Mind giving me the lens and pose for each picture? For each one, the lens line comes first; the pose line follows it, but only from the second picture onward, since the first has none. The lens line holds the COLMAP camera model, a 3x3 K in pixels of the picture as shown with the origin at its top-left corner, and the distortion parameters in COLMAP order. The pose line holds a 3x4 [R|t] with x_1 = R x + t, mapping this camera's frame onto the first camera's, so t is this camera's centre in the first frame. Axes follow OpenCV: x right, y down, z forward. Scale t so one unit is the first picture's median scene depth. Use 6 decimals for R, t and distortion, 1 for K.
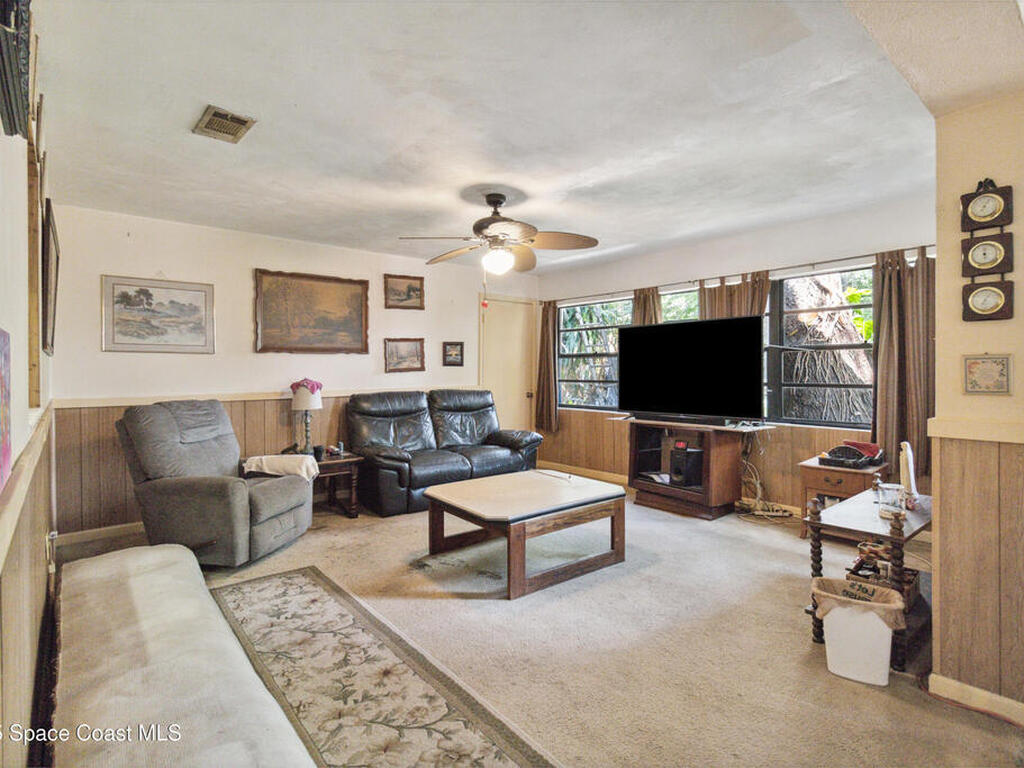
lens RADIAL K [[541.0, 0, 513.2], [0, 541.0, 377.8], [0, 0, 1]] dist [0.002603, -0.000075]
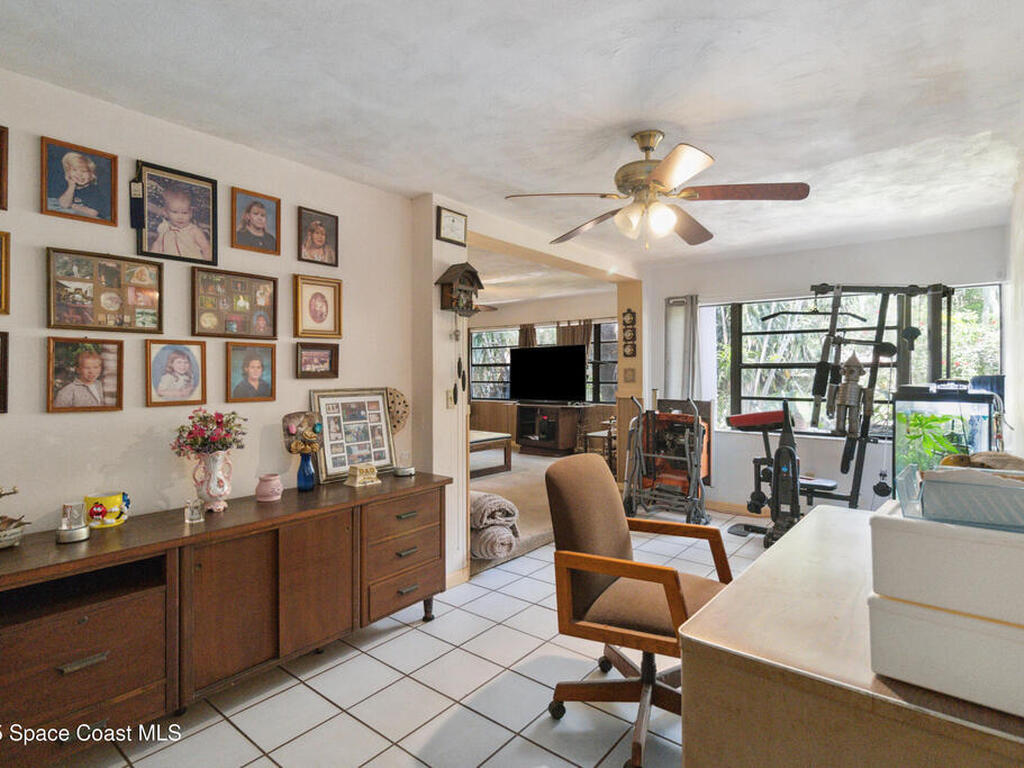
lens RADIAL K [[541.0, 0, 519.4], [0, 541.0, 378.4], [0, 0, 1]] dist [0.002603, -0.000075]
pose [[0.980808, -0.000986, 0.194972, -0.102720], [0.003114, 0.999939, -0.010607, 0.014803], [-0.194950, 0.011010, 0.980751, -0.646283]]
